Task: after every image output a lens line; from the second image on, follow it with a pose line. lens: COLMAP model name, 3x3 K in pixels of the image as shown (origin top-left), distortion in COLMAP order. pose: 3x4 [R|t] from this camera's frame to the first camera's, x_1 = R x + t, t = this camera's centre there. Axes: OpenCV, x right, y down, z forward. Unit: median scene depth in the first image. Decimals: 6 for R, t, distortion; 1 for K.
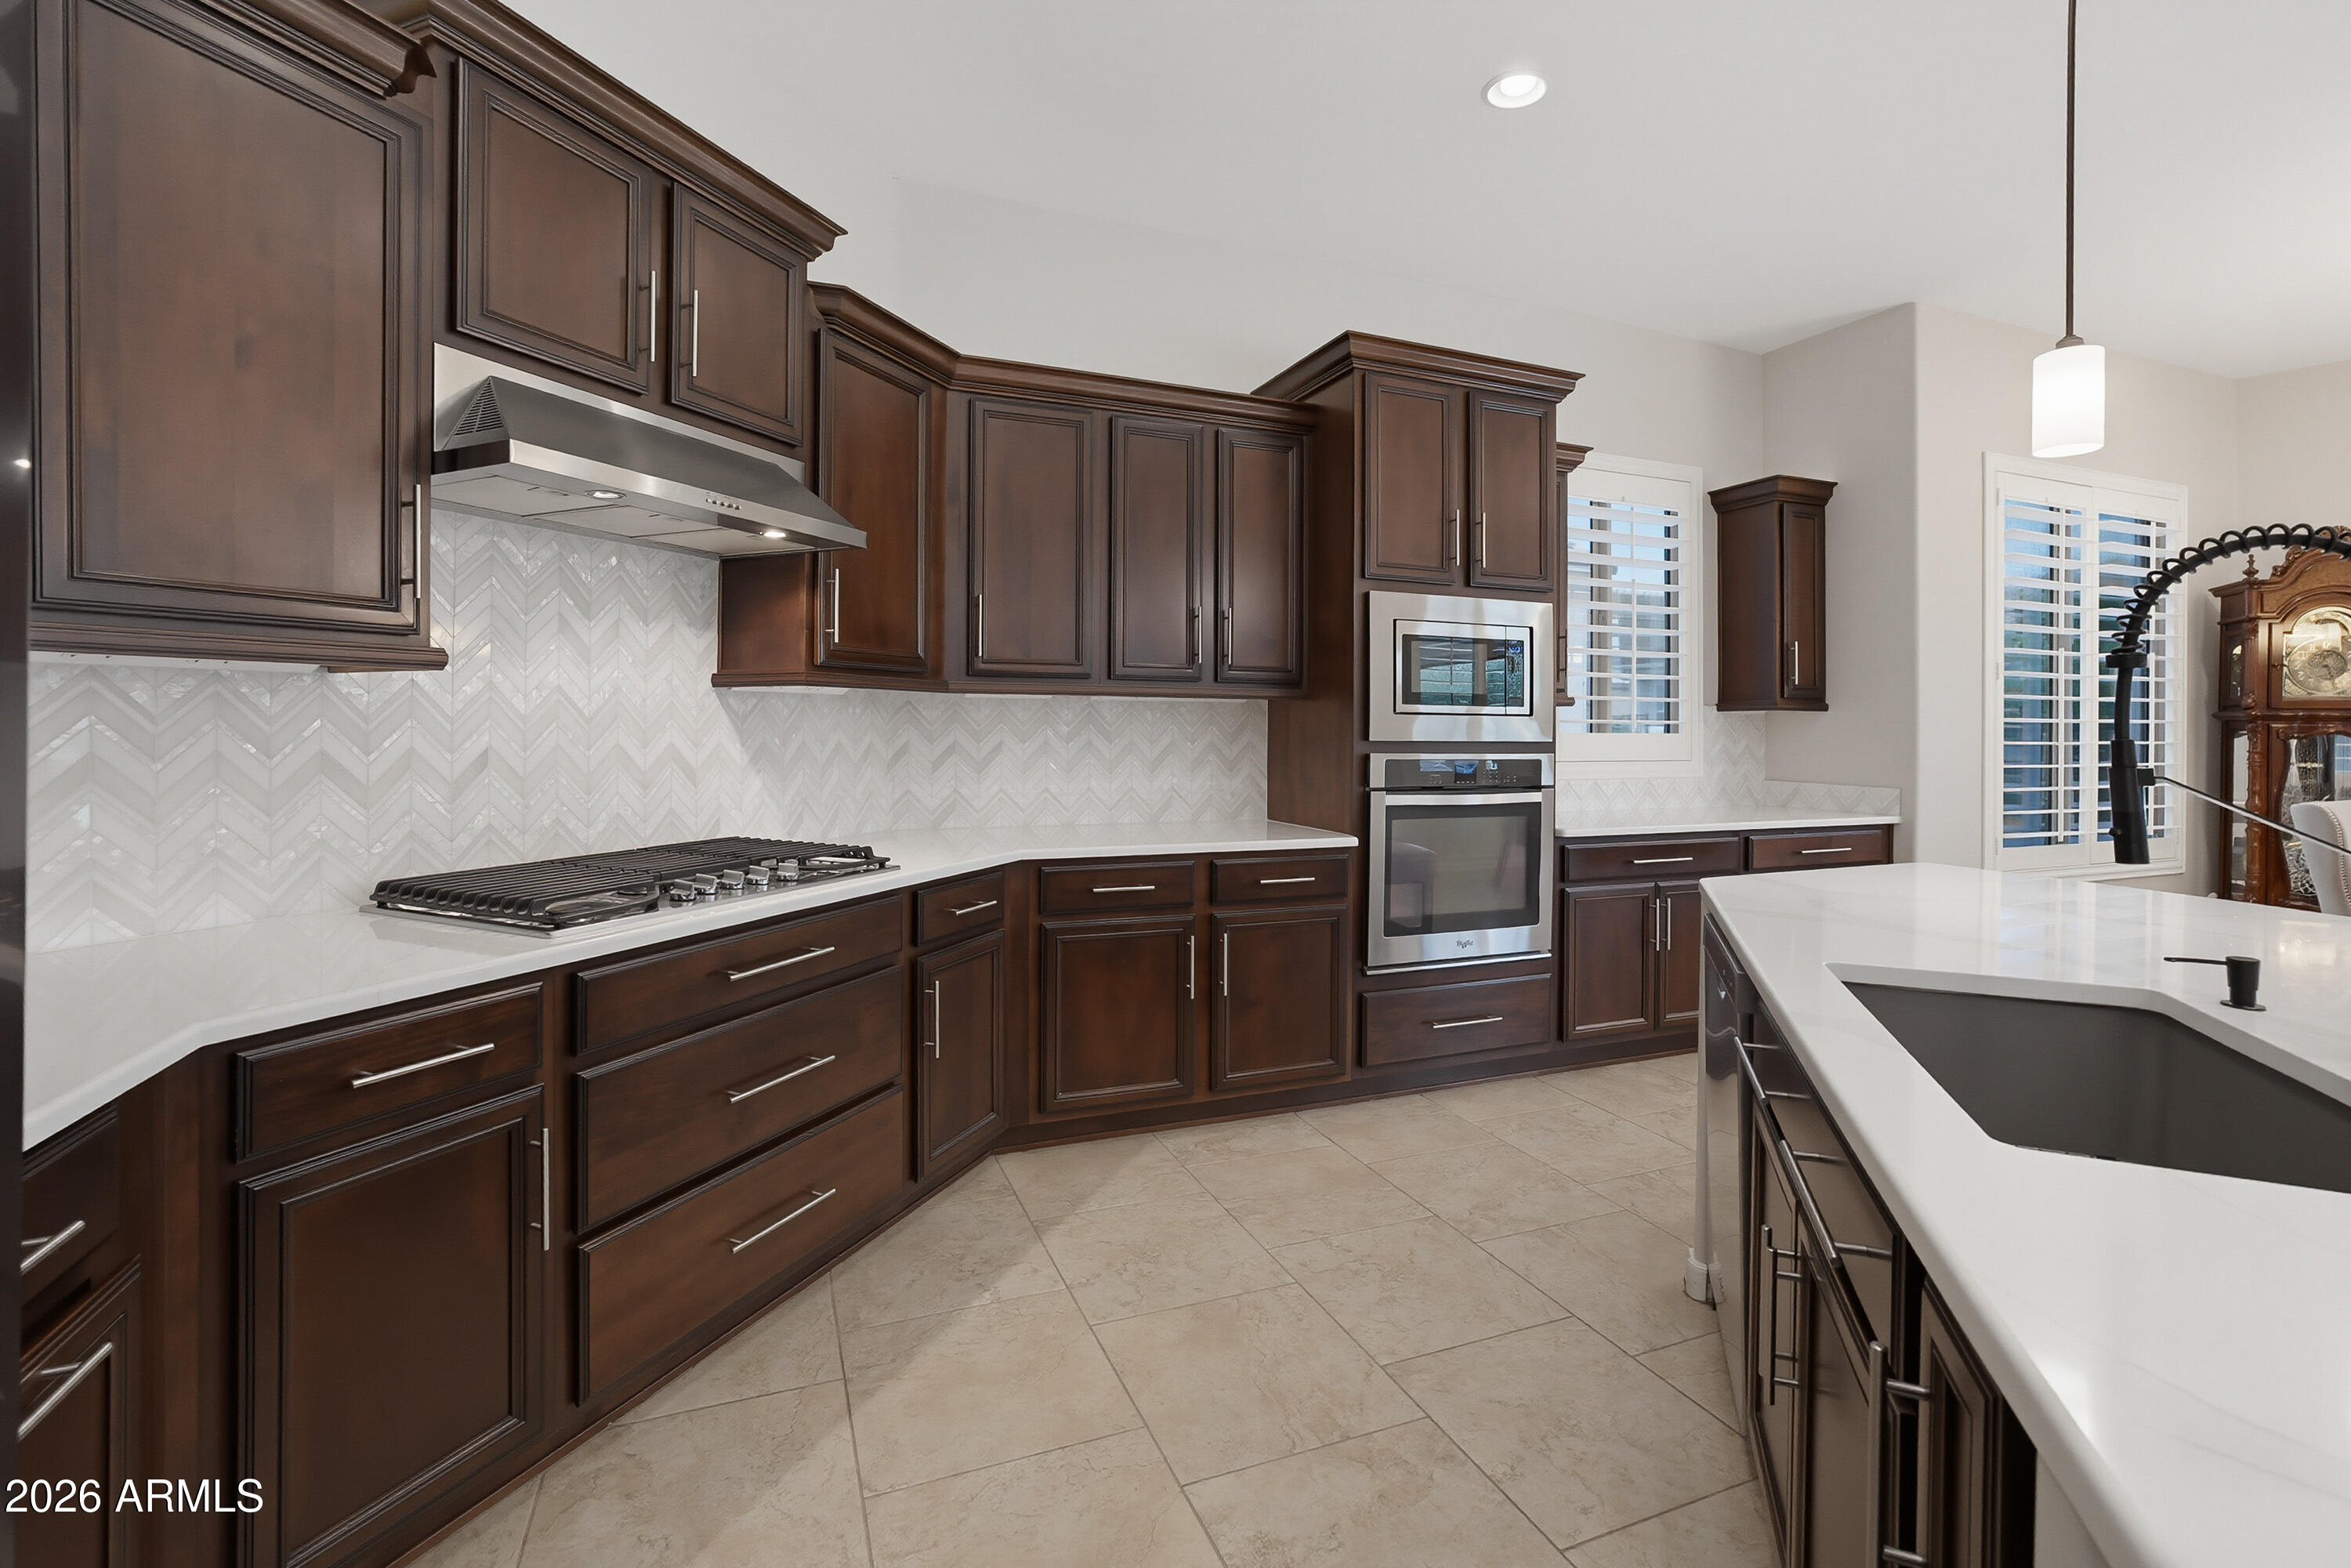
lens RADIAL K [[1049.1, 0, 1159.9], [0, 1049.1, 714.6], [0, 0, 1]] dist [-0.024673, 0.007500]
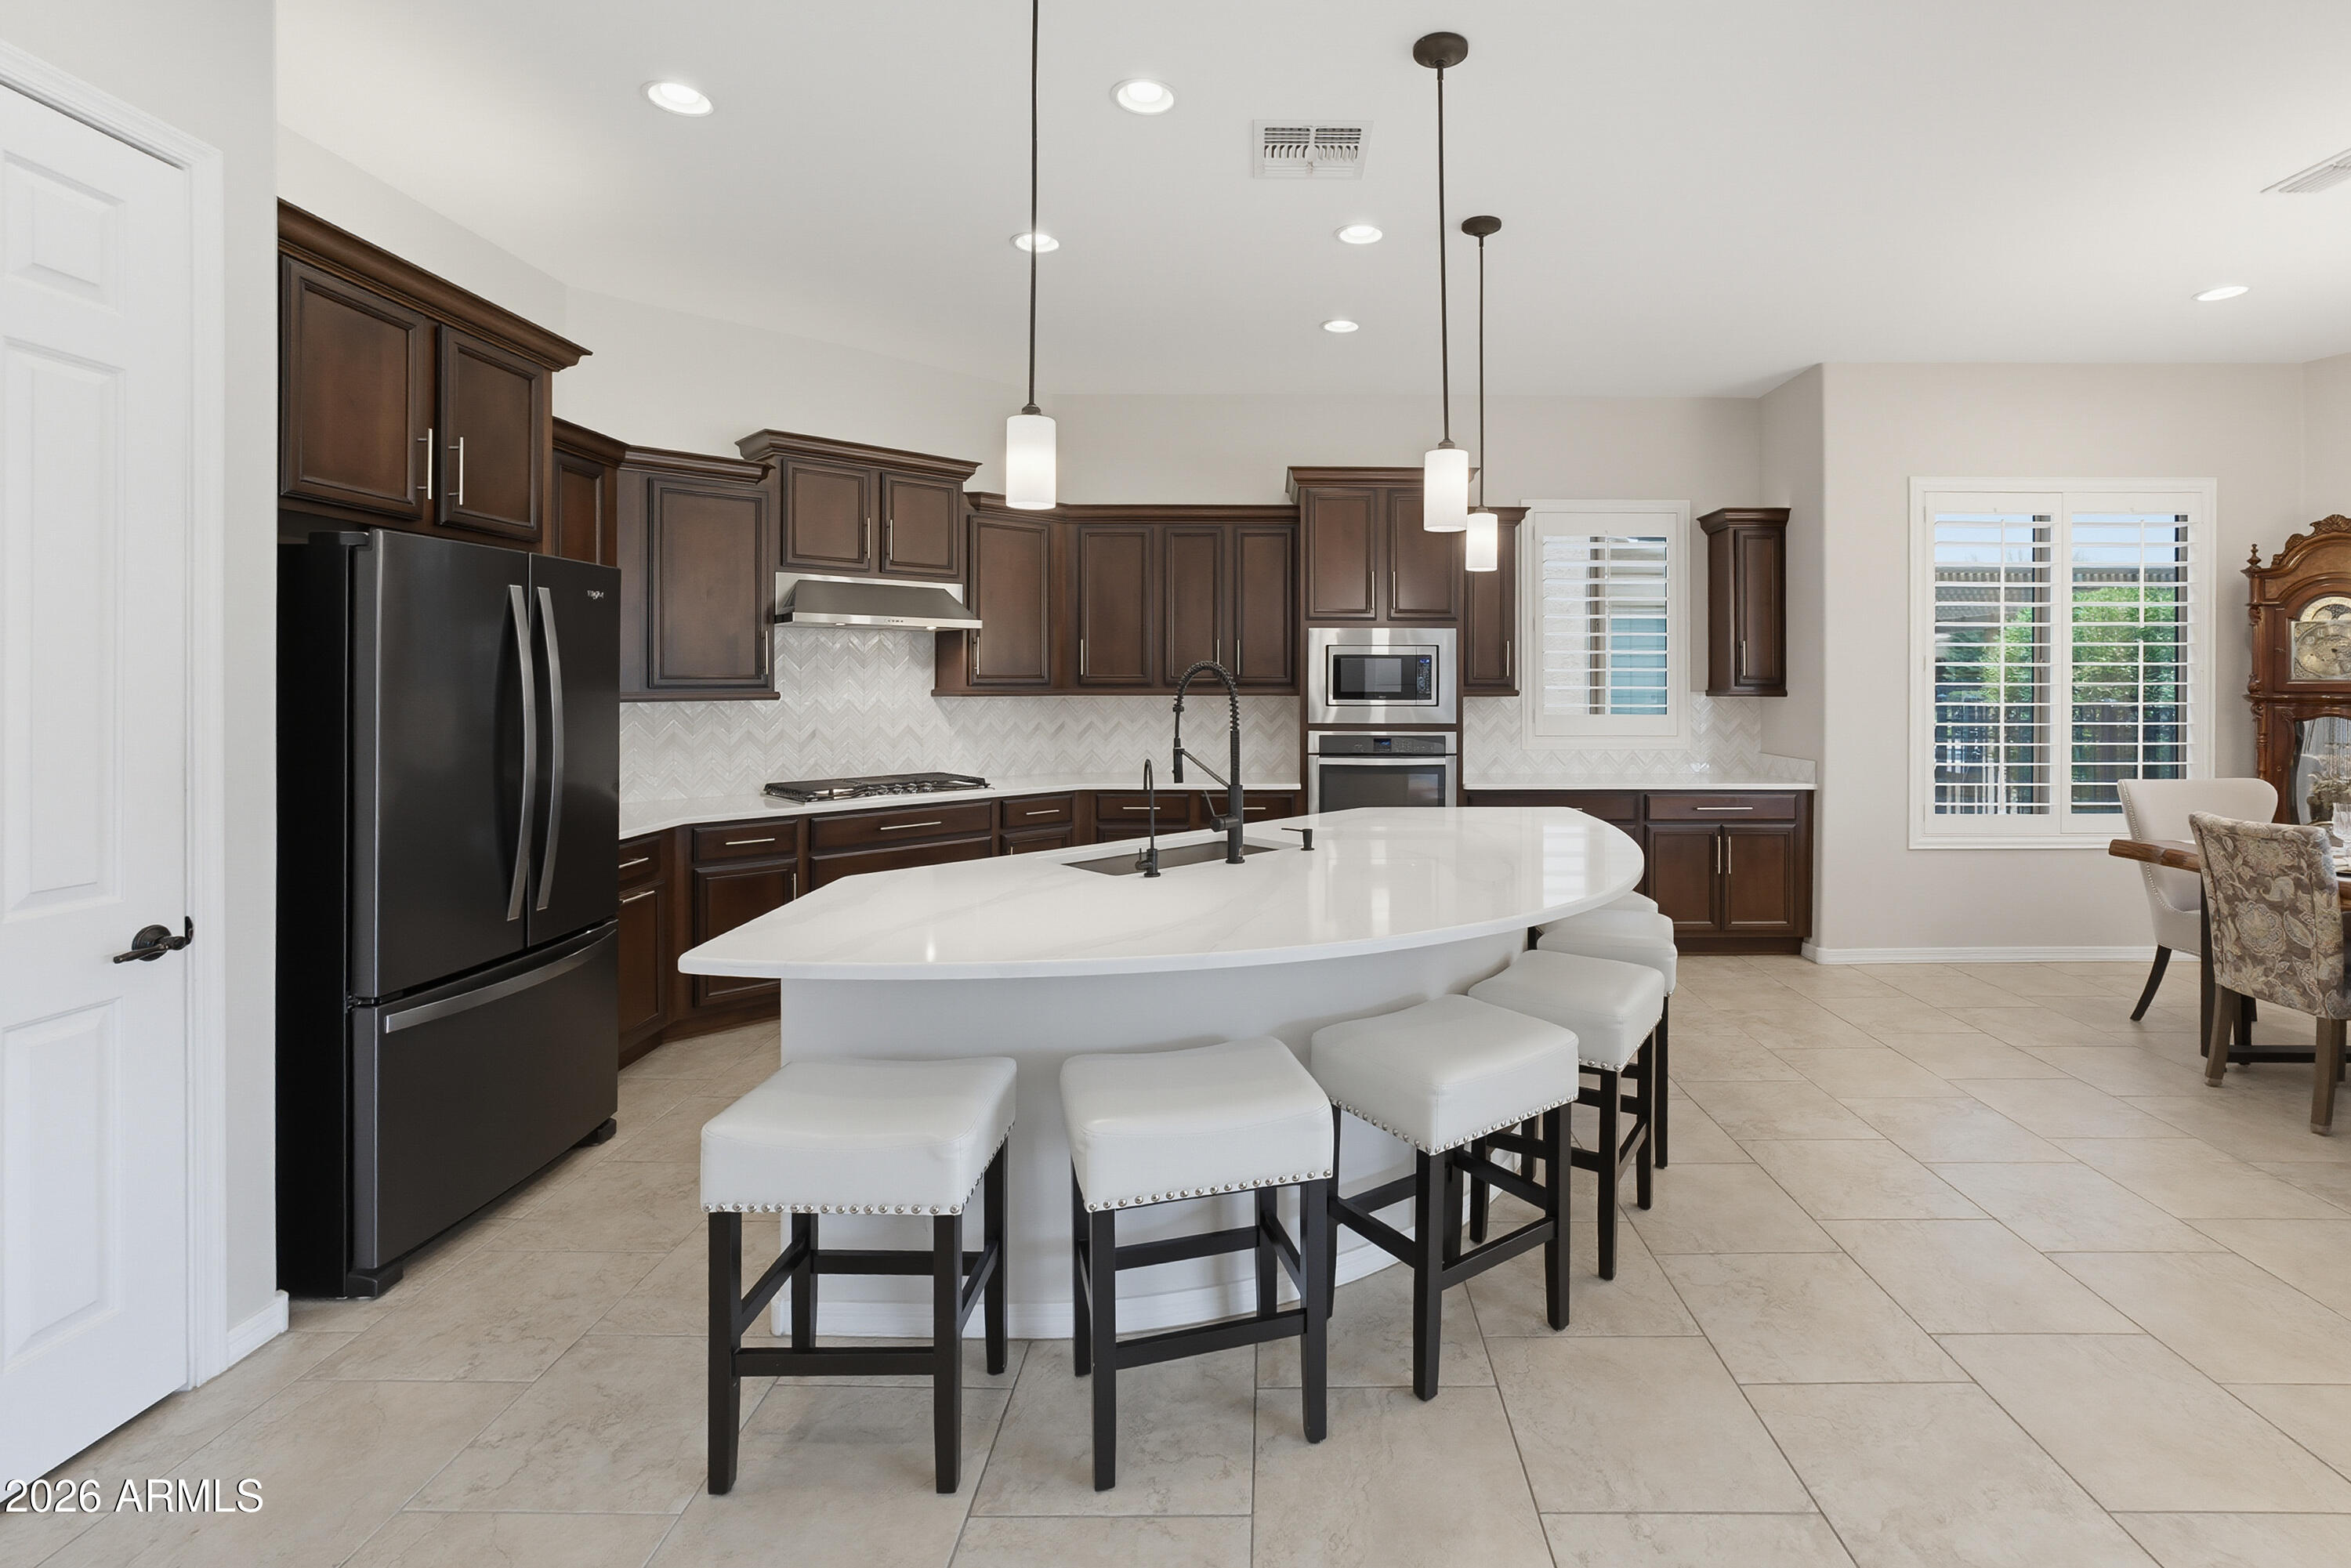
lens RADIAL K [[1049.1, 0, 1272.8], [0, 1049.1, 680.2], [0, 0, 1]] dist [-0.024673, 0.007500]
pose [[0.929630, -0.009894, -0.368361, 0.735796], [0.011434, 0.999933, 0.001998, -0.044054], [0.368316, -0.006069, 0.929681, -0.498218]]
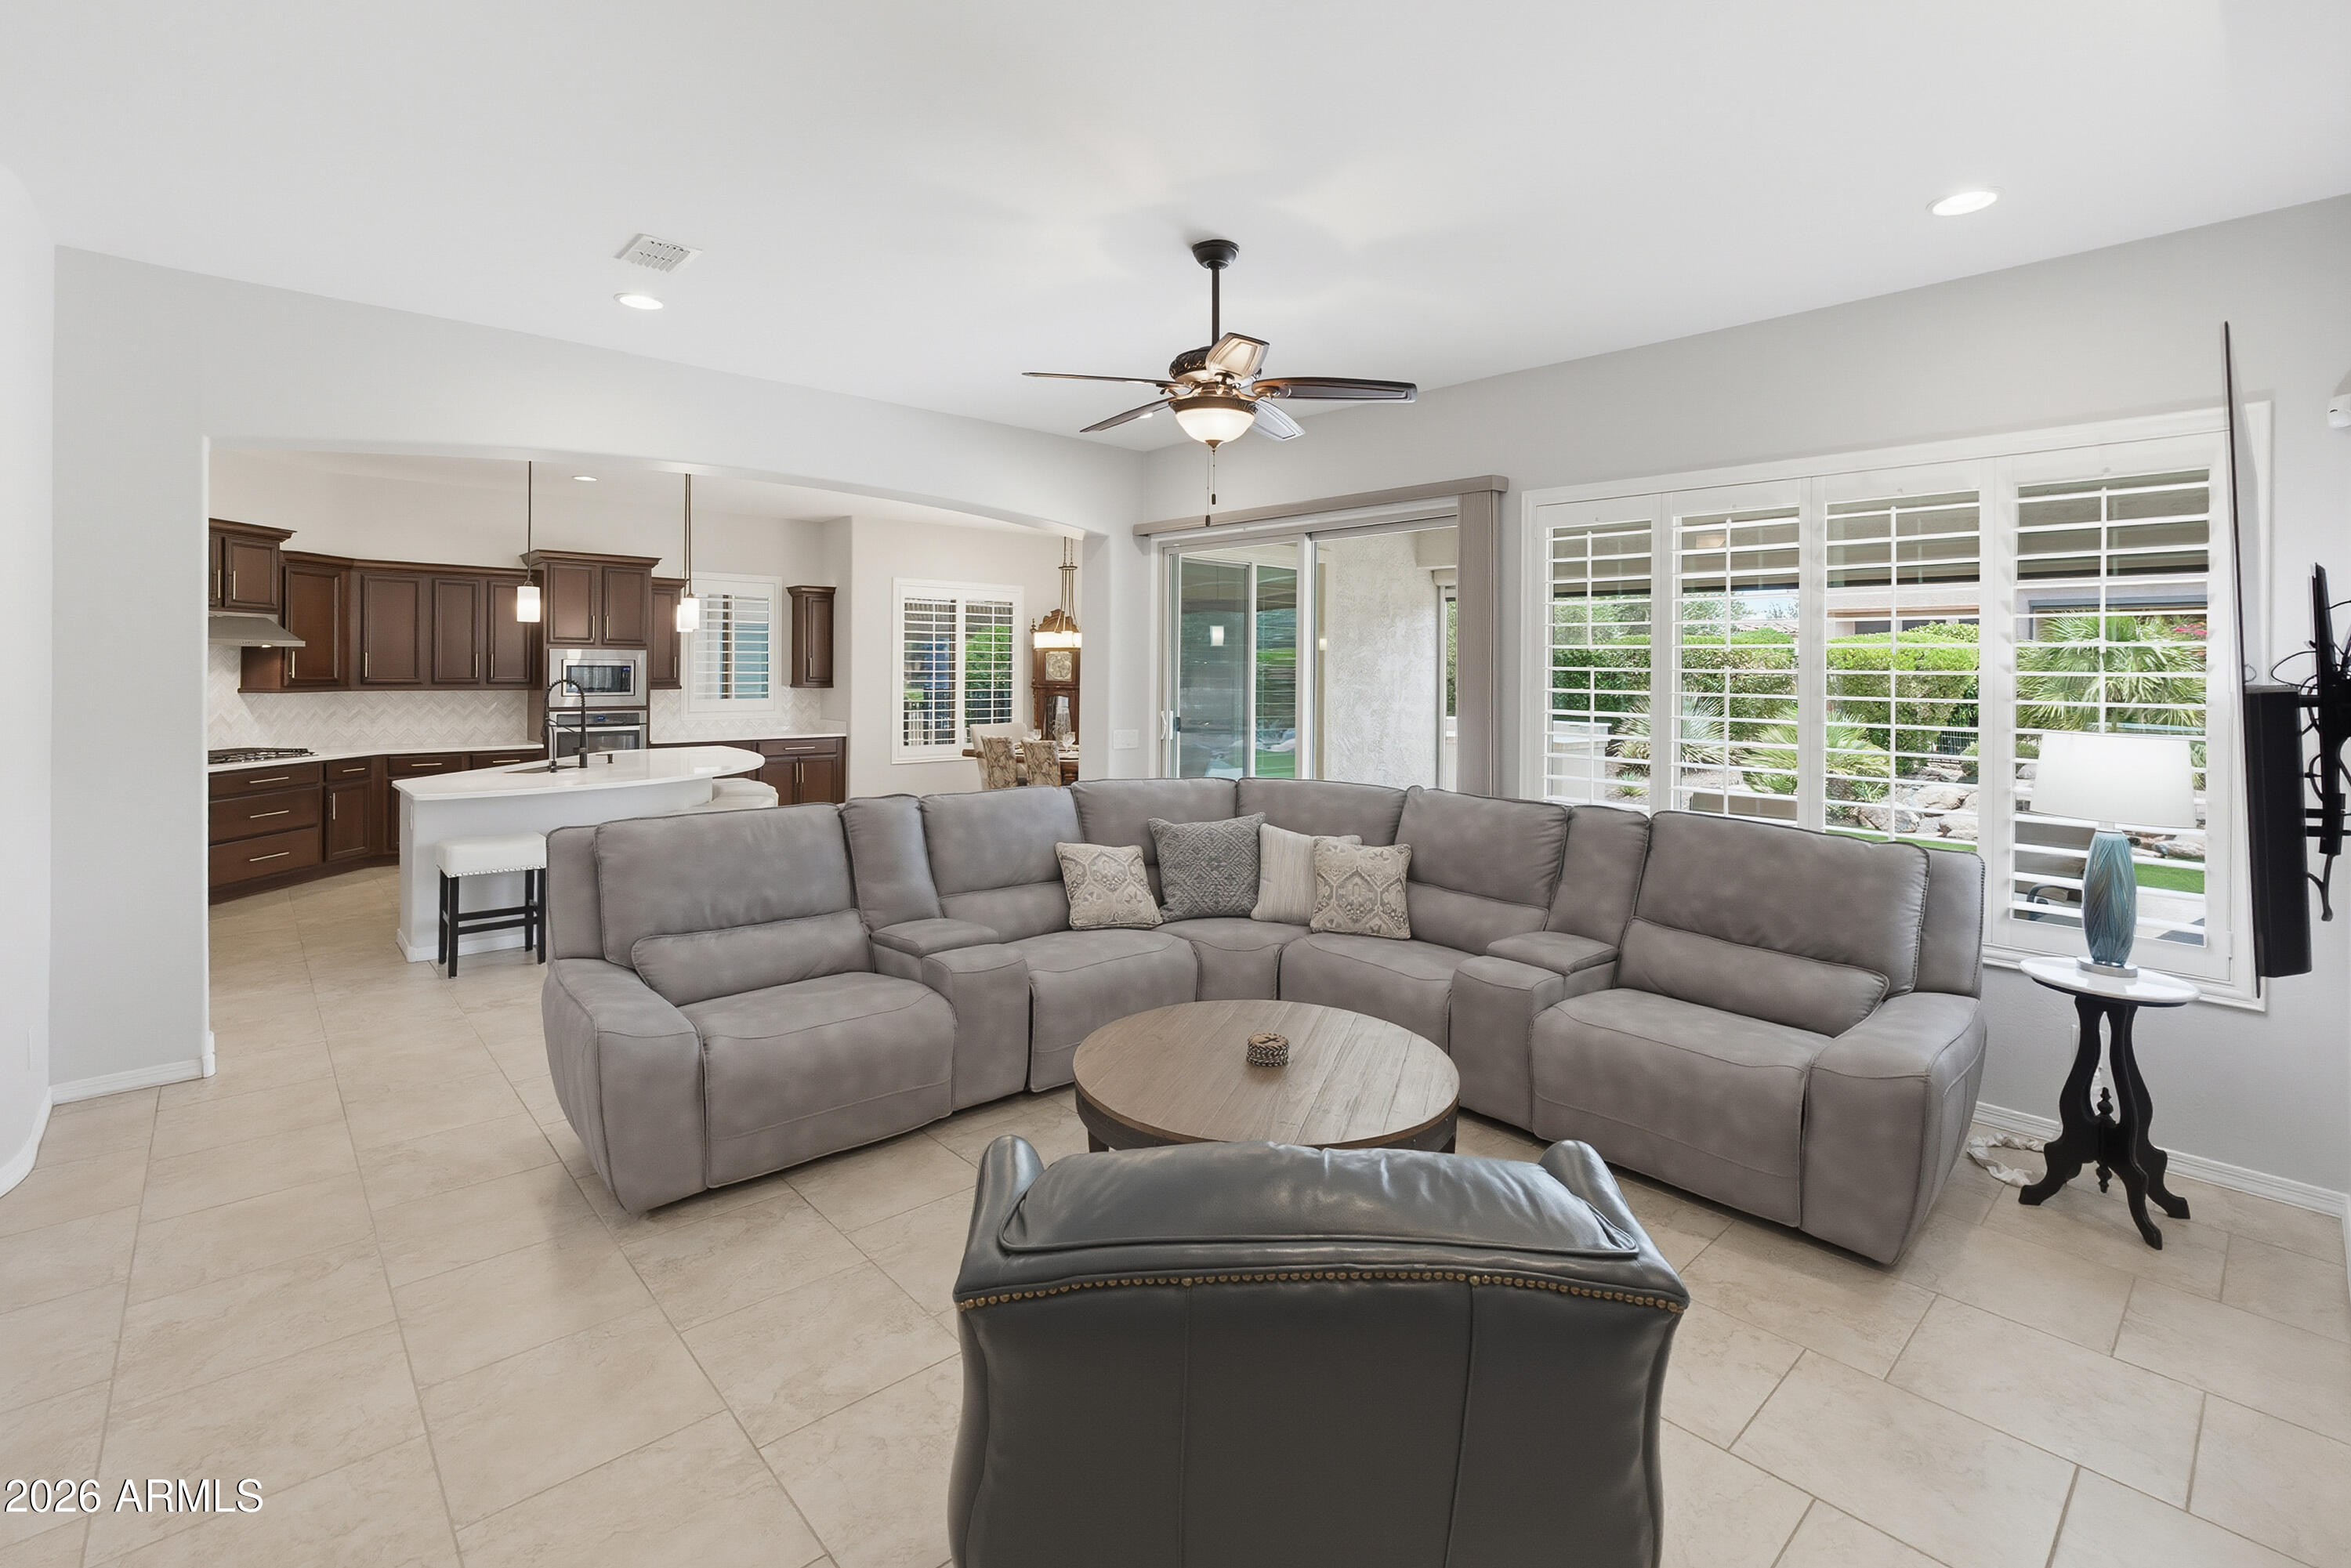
lens RADIAL K [[1049.1, 0, 1180.1], [0, 1049.1, 659.5], [0, 0, 1]] dist [-0.024673, 0.007500]
pose [[0.933731, -0.000573, 0.357975, 0.733096], [-0.001136, 0.999989, 0.004564, -0.105809], [-0.357974, -0.004668, 0.933720, -1.948018]]
